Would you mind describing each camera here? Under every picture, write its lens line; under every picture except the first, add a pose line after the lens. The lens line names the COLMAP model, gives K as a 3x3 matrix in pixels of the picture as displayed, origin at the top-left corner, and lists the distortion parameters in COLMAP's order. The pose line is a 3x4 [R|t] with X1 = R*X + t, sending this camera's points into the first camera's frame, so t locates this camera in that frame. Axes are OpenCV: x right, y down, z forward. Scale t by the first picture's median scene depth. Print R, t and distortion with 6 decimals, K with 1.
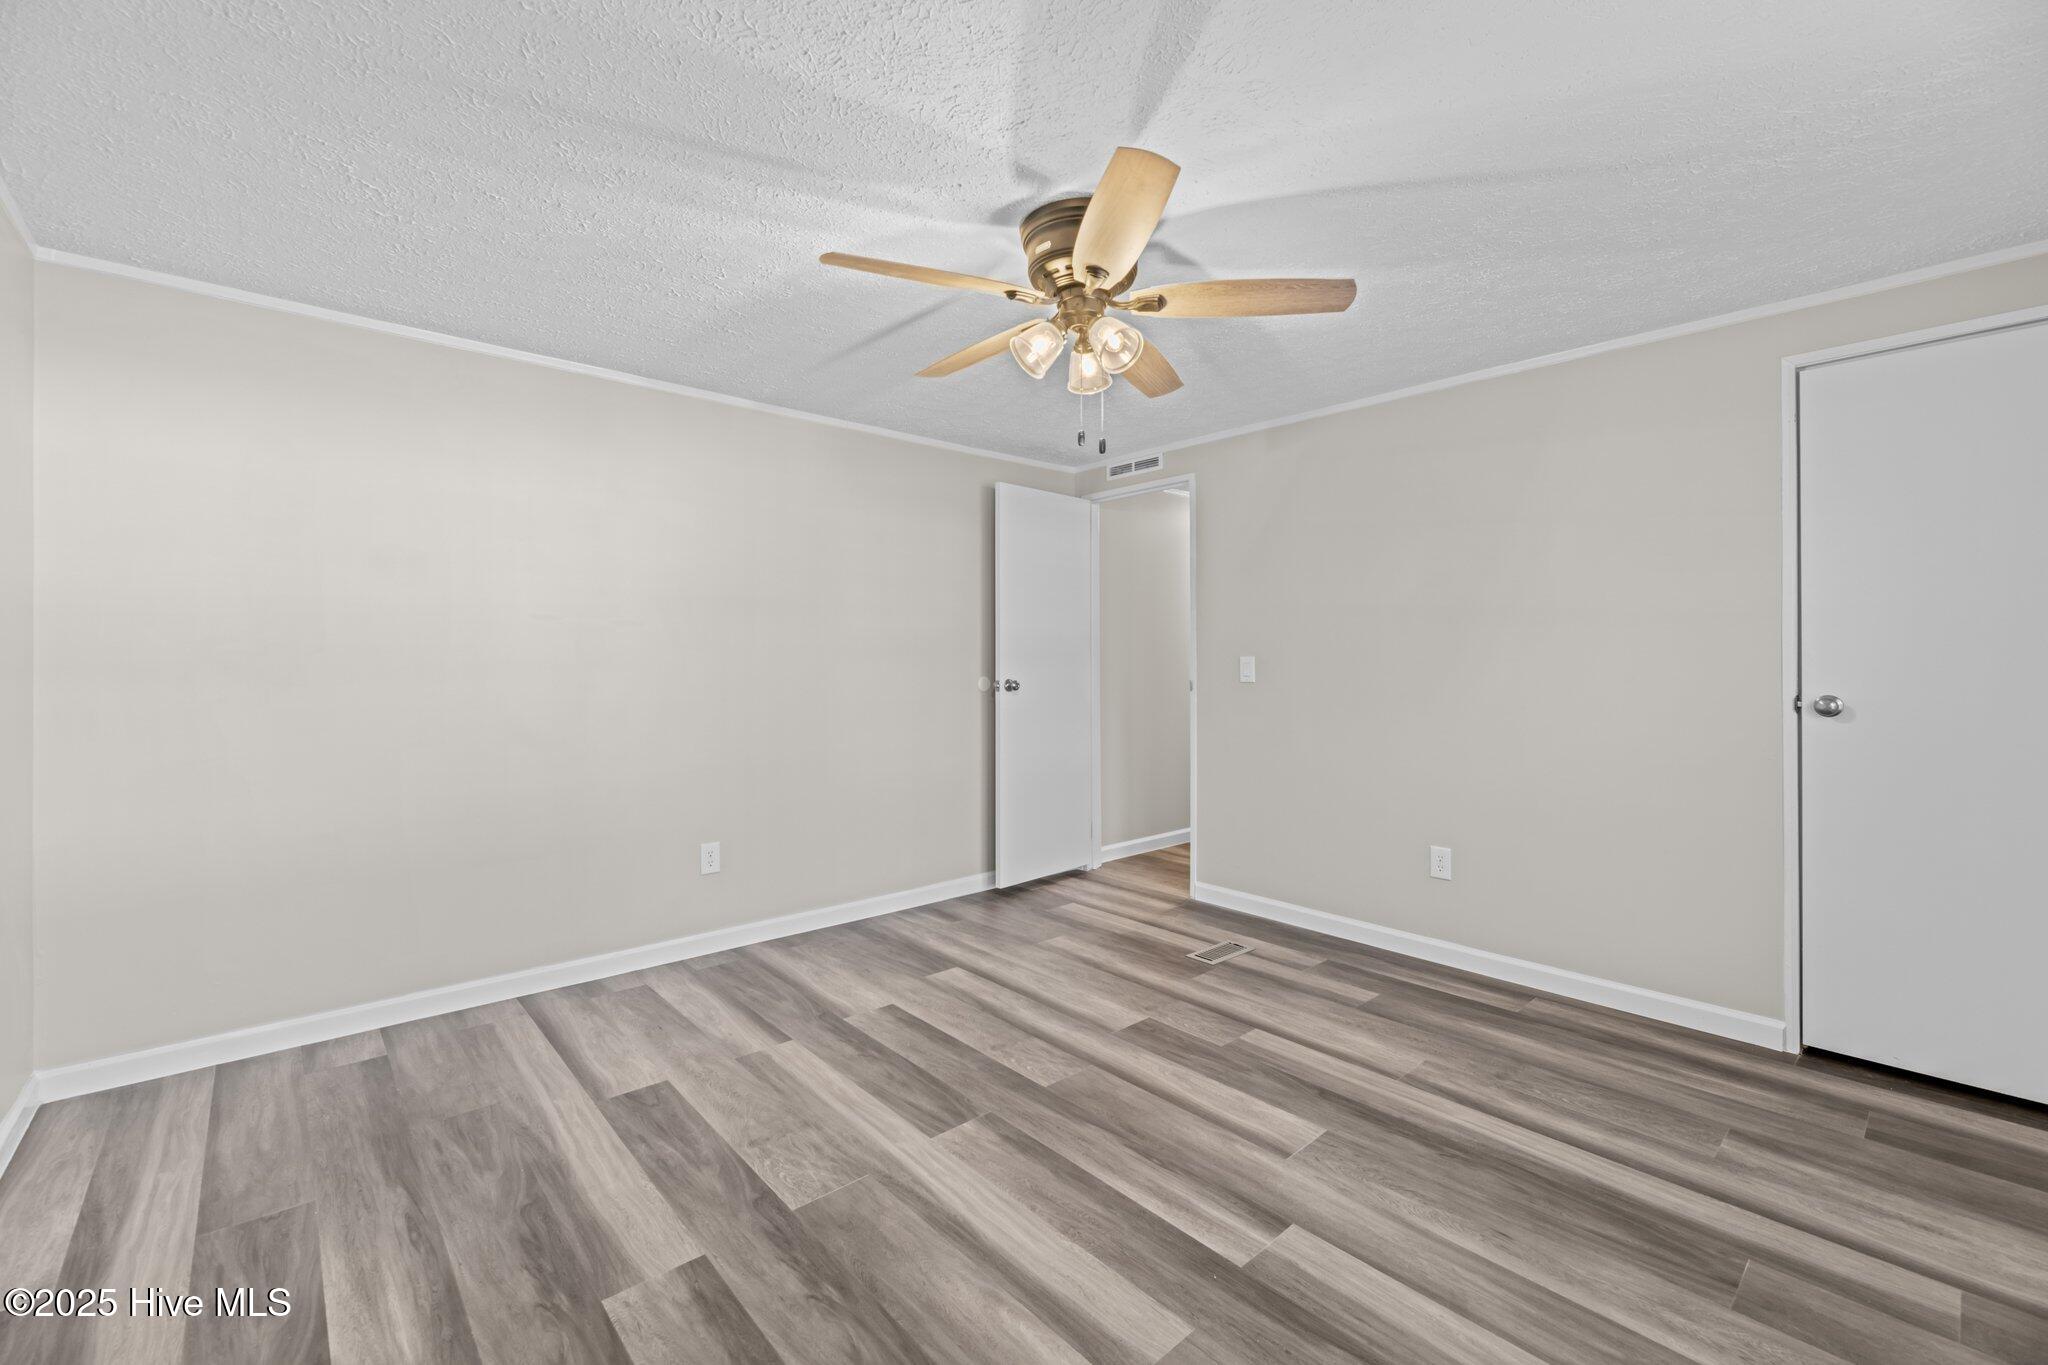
lens RADIAL K [[846.2, 0, 1024.8], [0, 846.2, 669.8], [0, 0, 1]] dist [-0.017521, -0.000594]
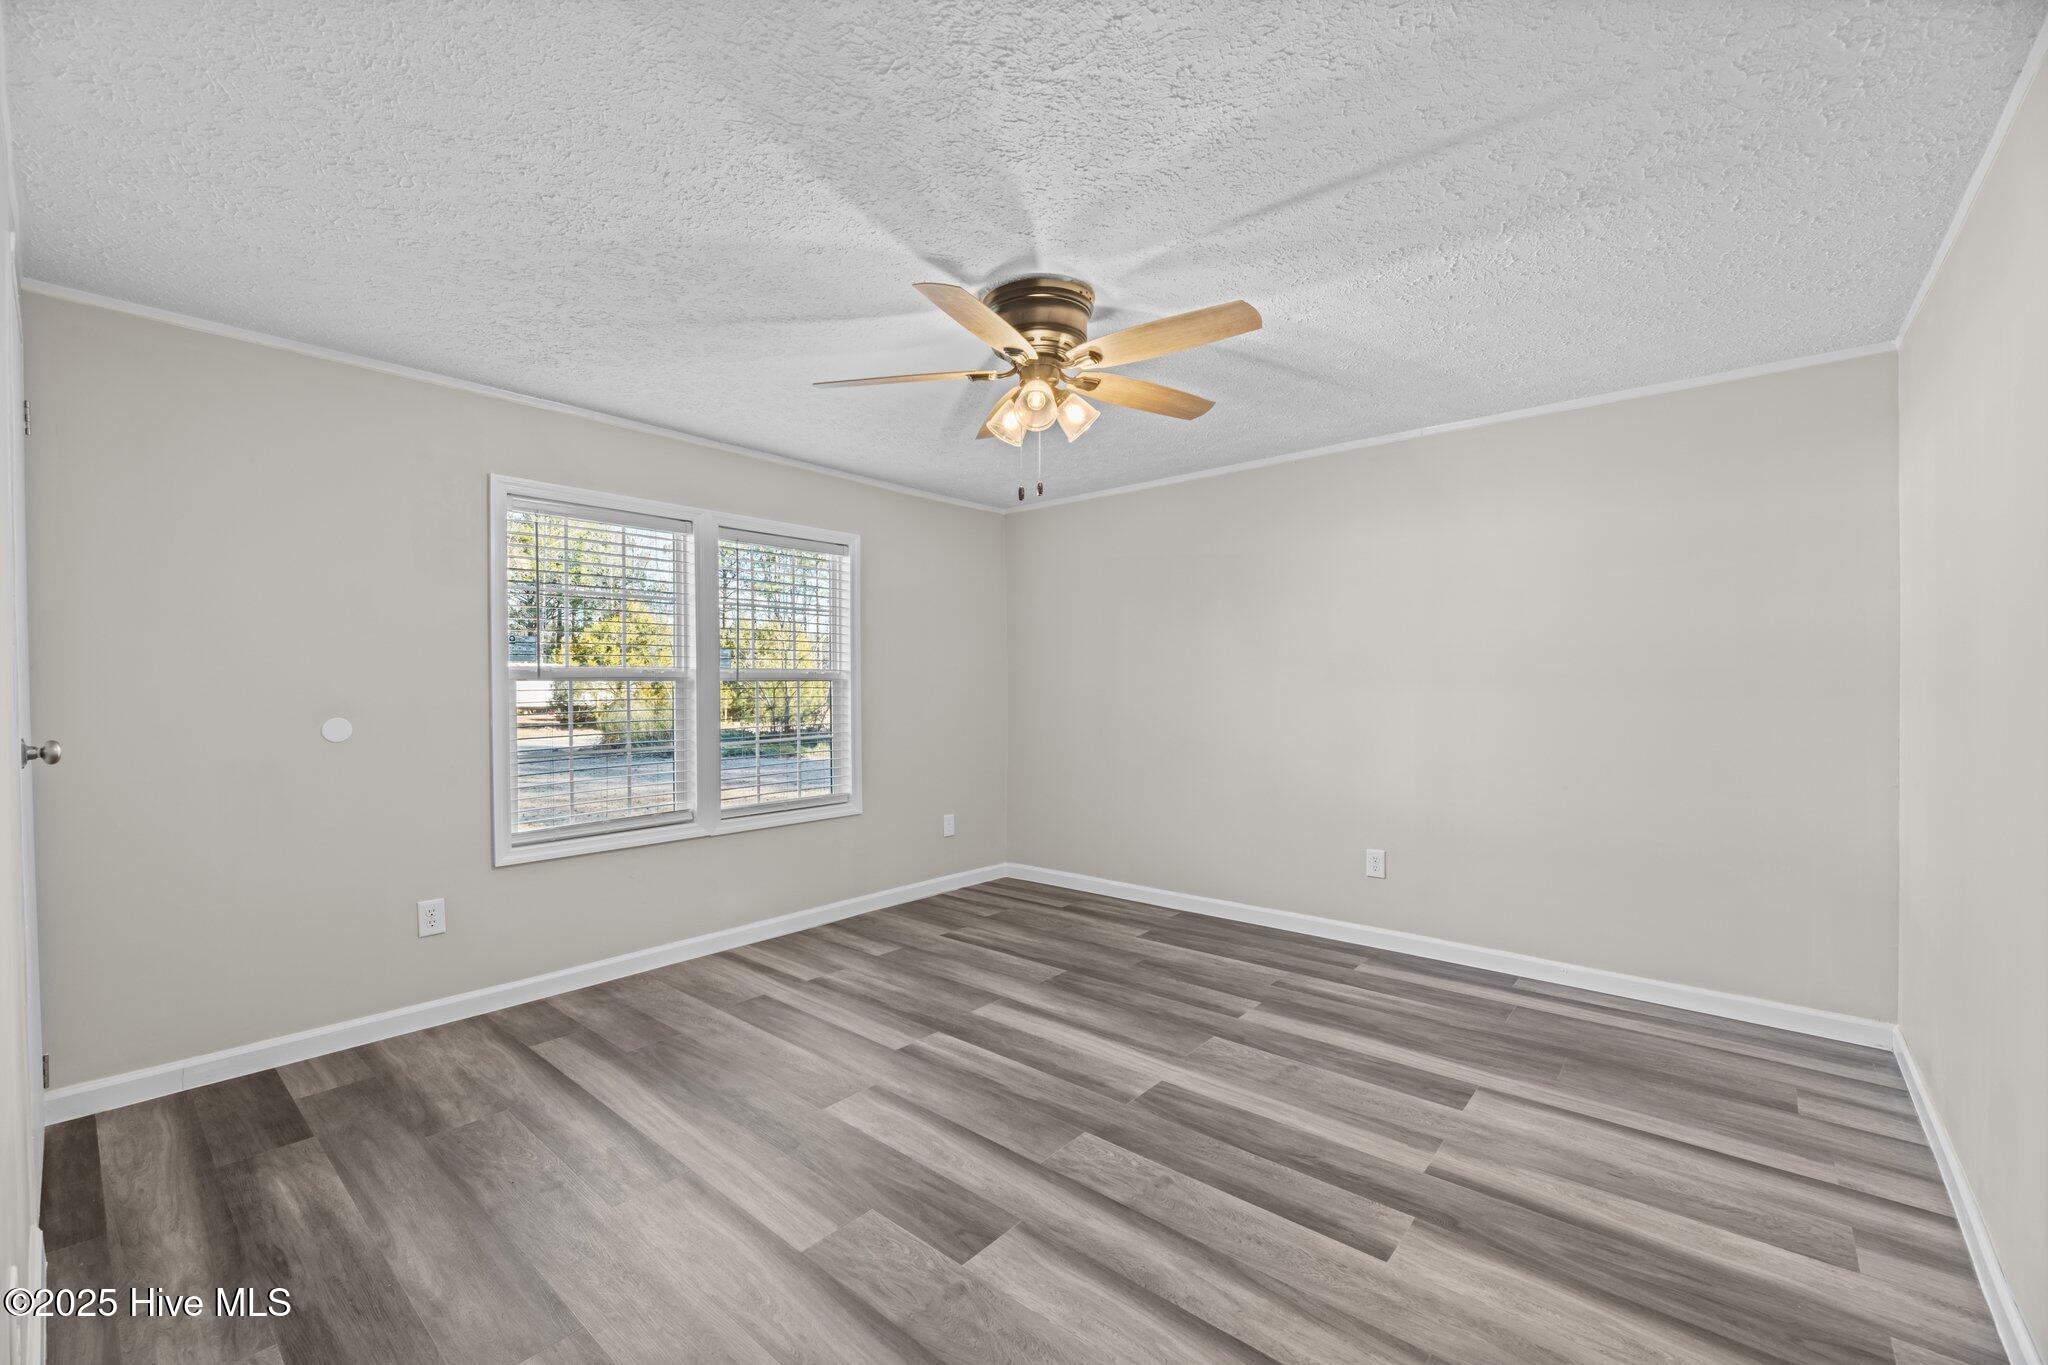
lens RADIAL K [[846.2, 0, 1022.1], [0, 846.2, 683.8], [0, 0, 1]] dist [-0.017521, -0.000594]
pose [[-0.991418, 0.003571, -0.130679, 0.231705], [0.002116, 0.999934, 0.011270, -0.028128], [0.130711, 0.010896, -0.991361, 2.050756]]
